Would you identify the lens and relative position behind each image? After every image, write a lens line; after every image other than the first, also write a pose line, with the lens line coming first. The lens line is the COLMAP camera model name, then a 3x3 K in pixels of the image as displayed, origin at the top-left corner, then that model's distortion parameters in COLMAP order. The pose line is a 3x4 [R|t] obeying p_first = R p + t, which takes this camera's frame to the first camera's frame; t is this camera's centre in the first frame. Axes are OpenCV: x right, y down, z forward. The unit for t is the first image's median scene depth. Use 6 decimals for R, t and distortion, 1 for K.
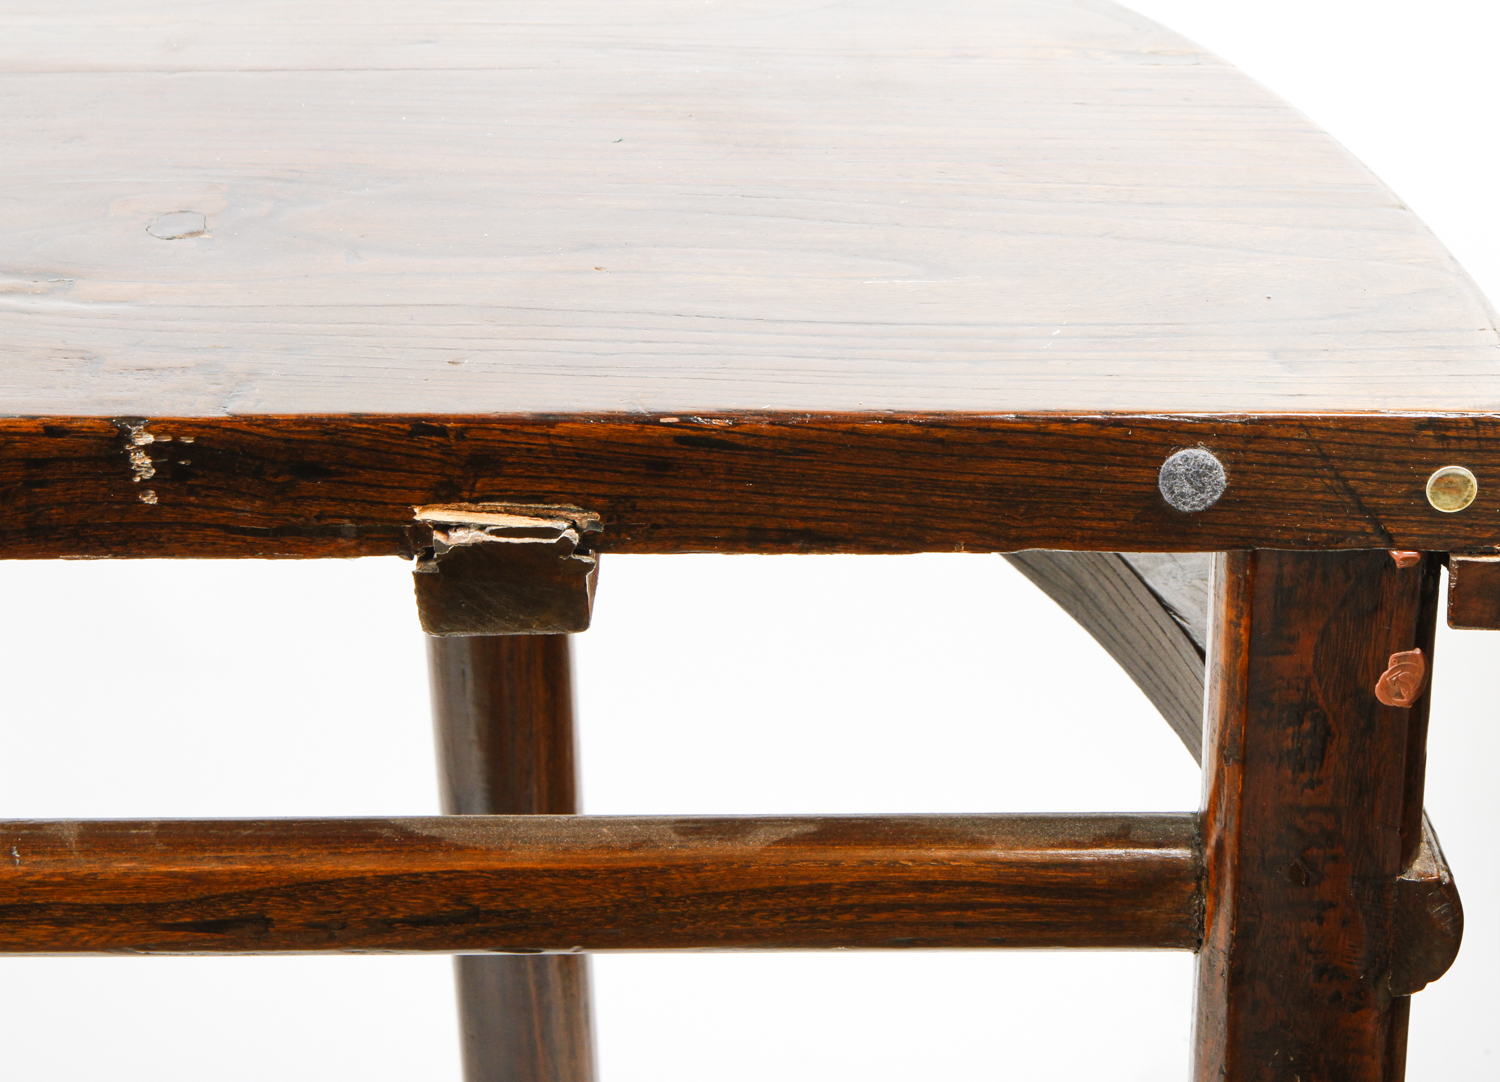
lens RADIAL K [[3647.9, 0, 750.0], [0, 3647.9, 541.0], [0, 0, 1]] dist [0.014607, 0.019807]
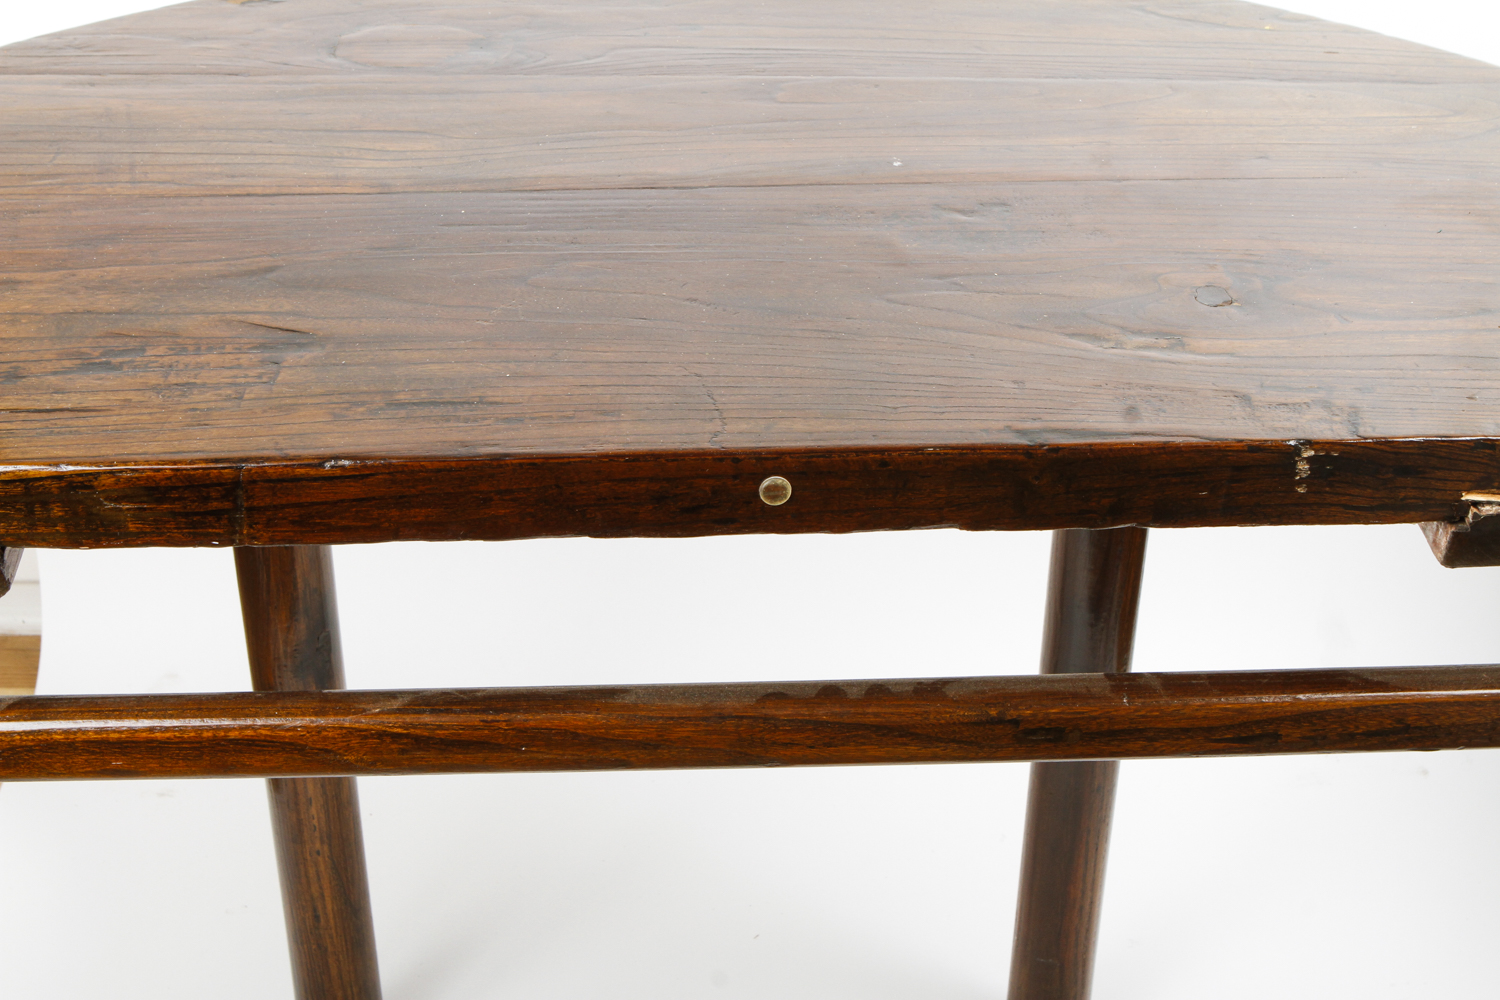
lens RADIAL K [[2420.8, 0, 750.0], [0, 2420.8, 500.0], [0, 0, 1]] dist [-0.012586, -0.088761]
pose [[0.996959, -0.013787, 0.076697, -0.482201], [0.007915, 0.997050, 0.076347, -0.088690], [-0.077524, -0.075508, 0.994127, -0.028592]]
